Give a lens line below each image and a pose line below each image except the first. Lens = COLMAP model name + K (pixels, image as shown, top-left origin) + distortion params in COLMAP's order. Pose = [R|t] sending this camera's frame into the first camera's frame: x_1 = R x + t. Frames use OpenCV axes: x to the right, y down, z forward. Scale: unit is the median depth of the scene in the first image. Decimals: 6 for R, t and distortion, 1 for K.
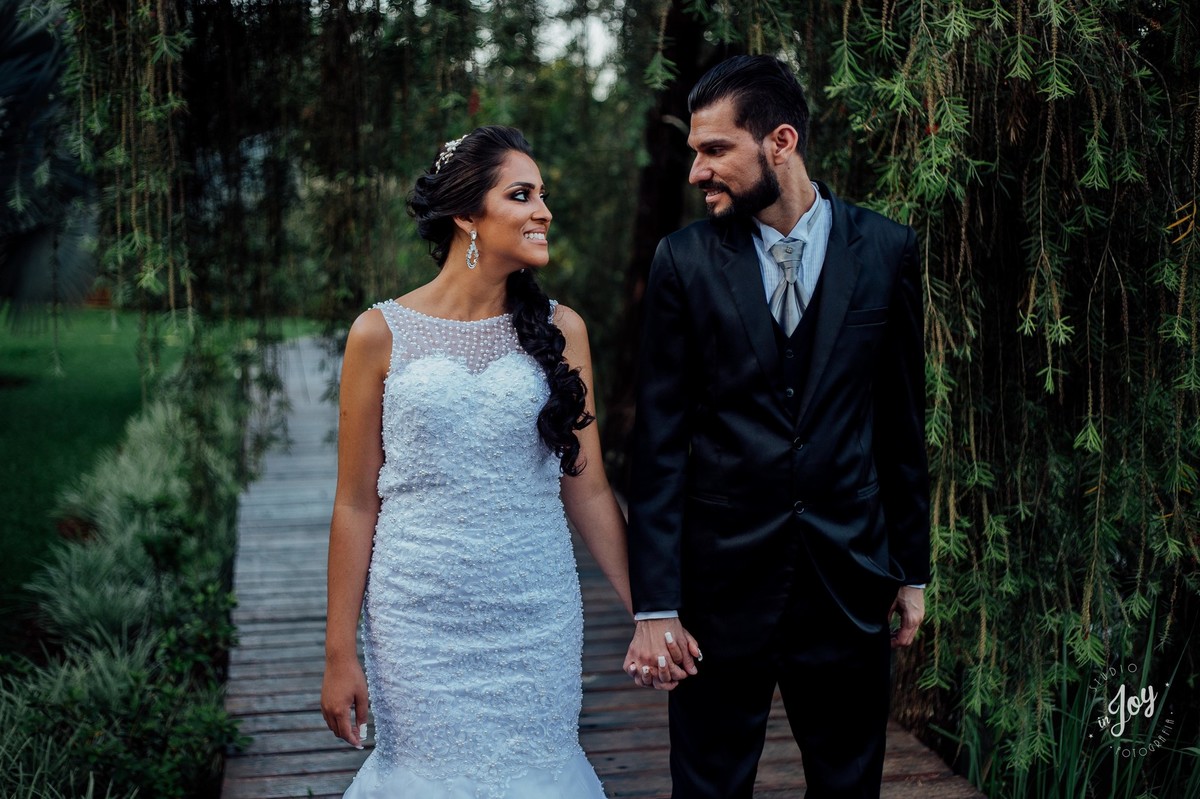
lens RADIAL K [[1784.3, 0, 600.0], [0, 1784.3, 399.5], [0, 0, 1]] dist [-0.052124, -0.076148]
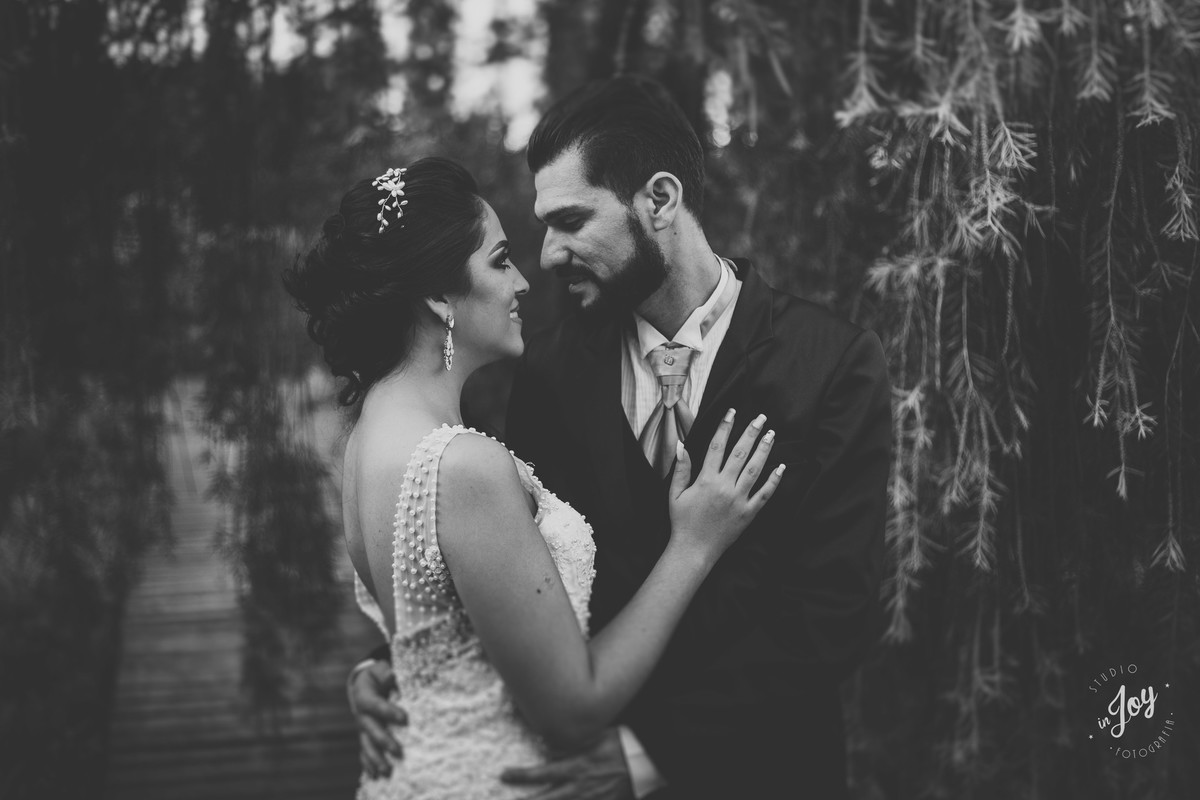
lens RADIAL K [[1774.5, 0, 600.0], [0, 1774.5, 400.0], [0, 0, 1]] dist [0.029505, -0.384112]
pose [[0.998788, -0.008558, 0.048474, -0.016612], [0.009907, 0.999568, -0.027656, -0.028165], [-0.048216, 0.028103, 0.998442, 0.224103]]
